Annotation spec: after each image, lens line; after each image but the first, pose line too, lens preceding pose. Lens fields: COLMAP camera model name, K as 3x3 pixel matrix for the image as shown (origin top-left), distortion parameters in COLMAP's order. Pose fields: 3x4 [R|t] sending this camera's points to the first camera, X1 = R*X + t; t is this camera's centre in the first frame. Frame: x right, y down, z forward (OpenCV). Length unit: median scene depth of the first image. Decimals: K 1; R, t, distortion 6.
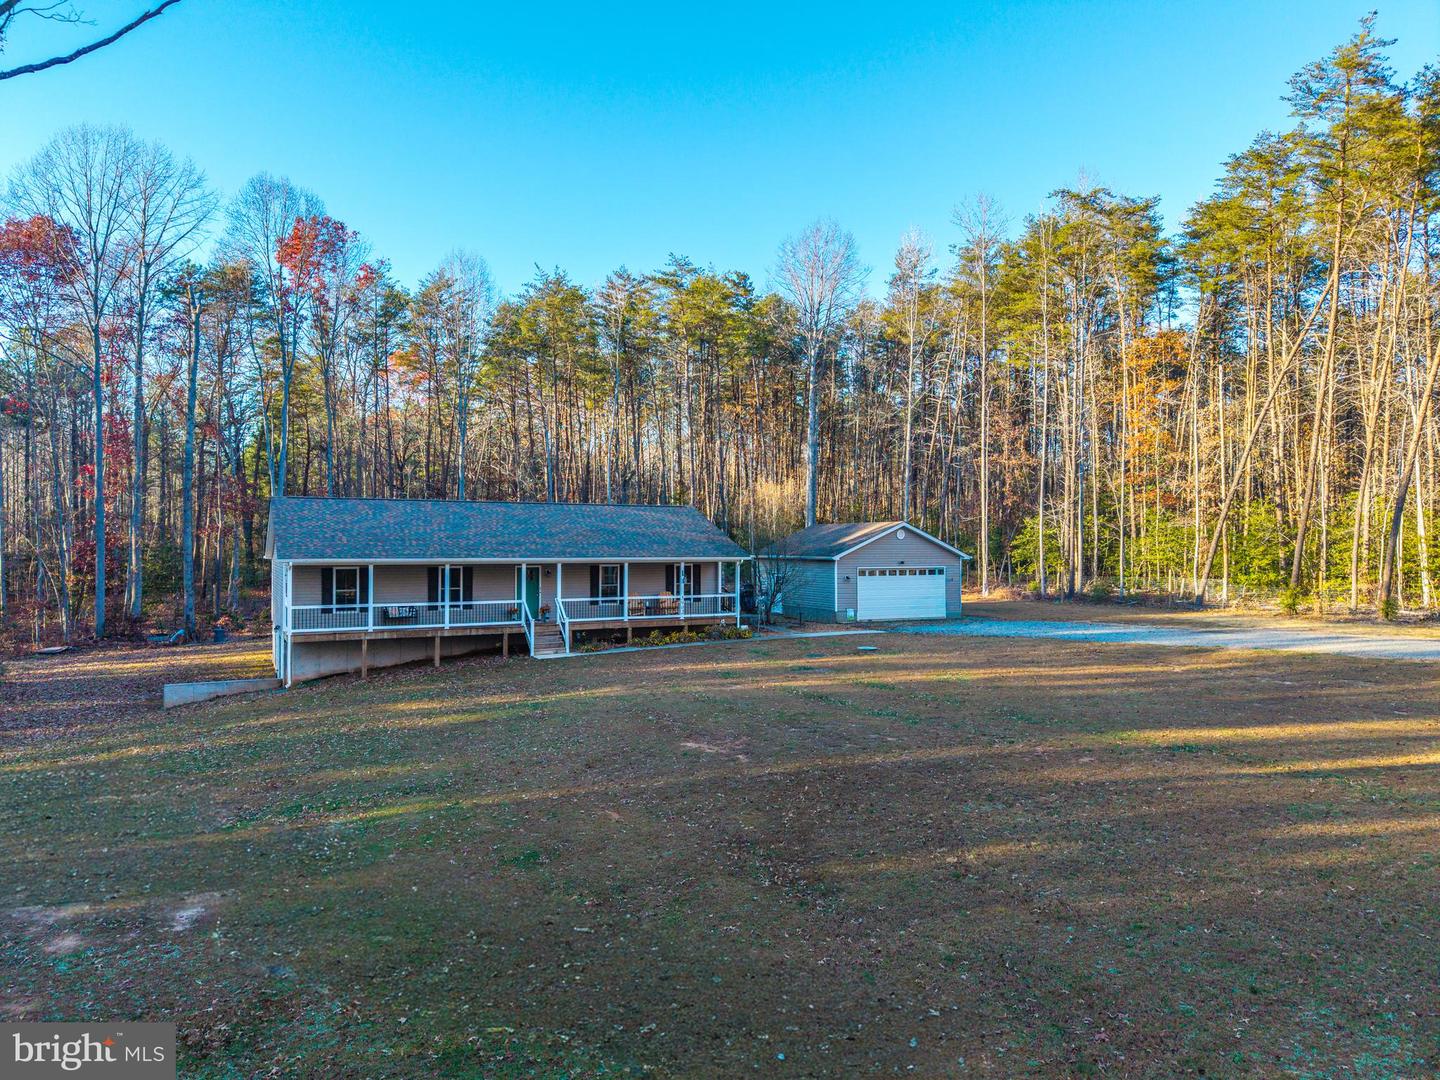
lens RADIAL K [[998.8, 0, 720.7], [0, 998.8, 535.8], [0, 0, 1]] dist [0.007712, -0.001856]
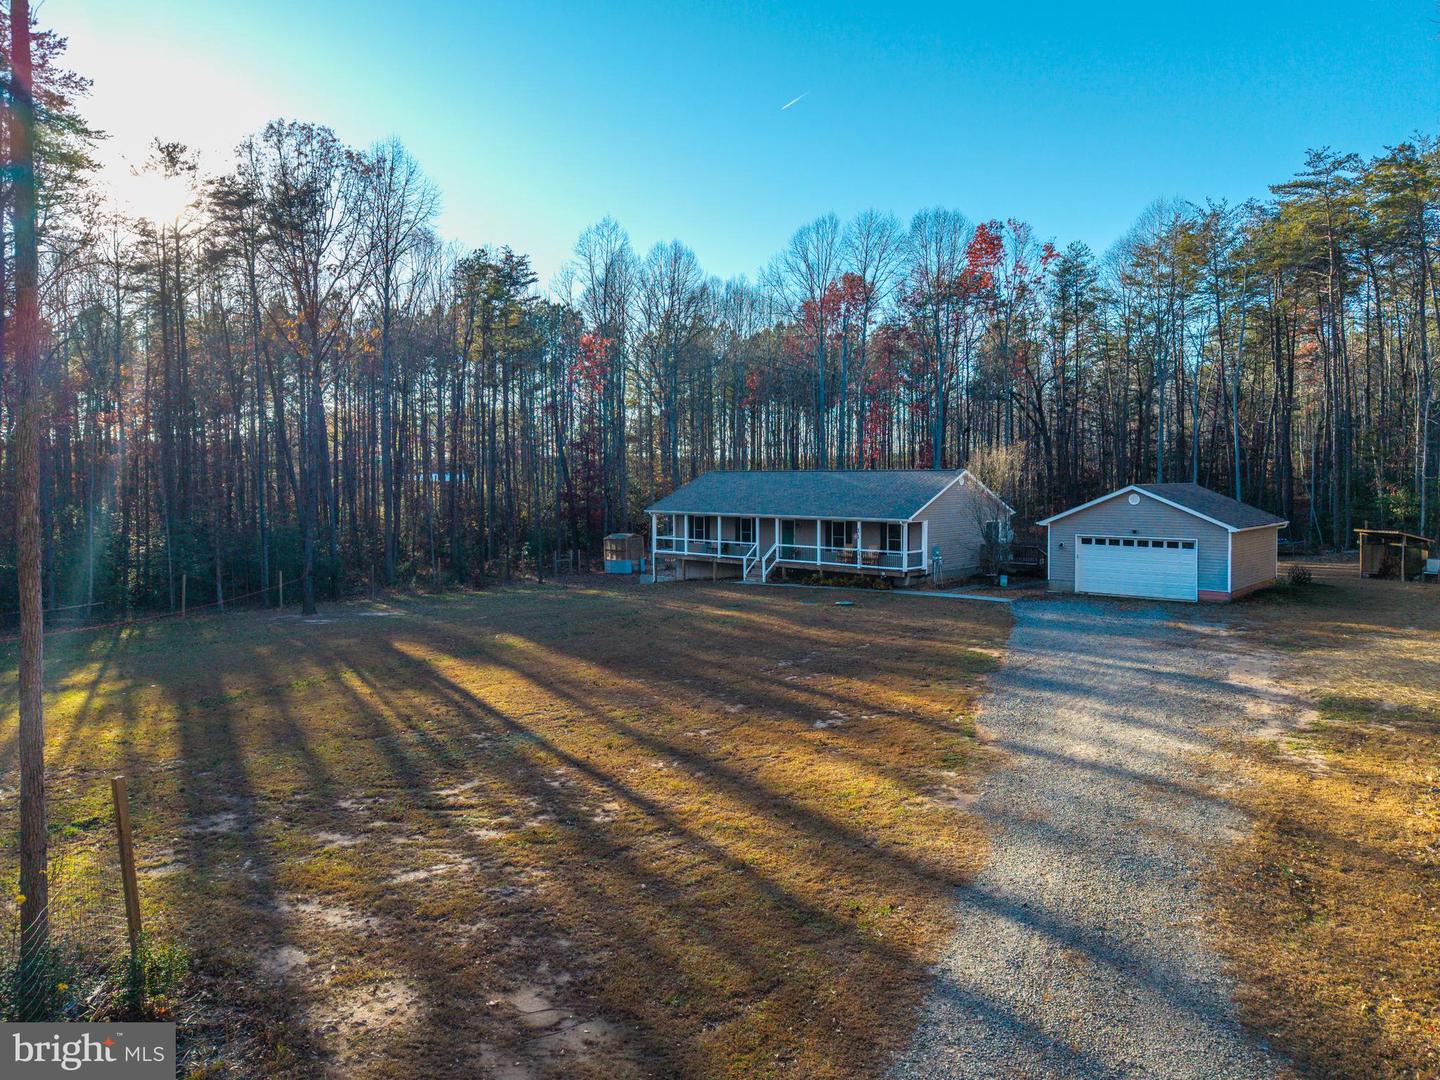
lens RADIAL K [[998.8, 0, 722.6], [0, 998.8, 536.5], [0, 0, 1]] dist [0.007712, -0.001856]
pose [[0.301047, 0.035584, -0.952945, 1.026795], [-0.010506, 0.999367, 0.033999, 0.005945], [0.953552, -0.000224, 0.301230, 0.456325]]
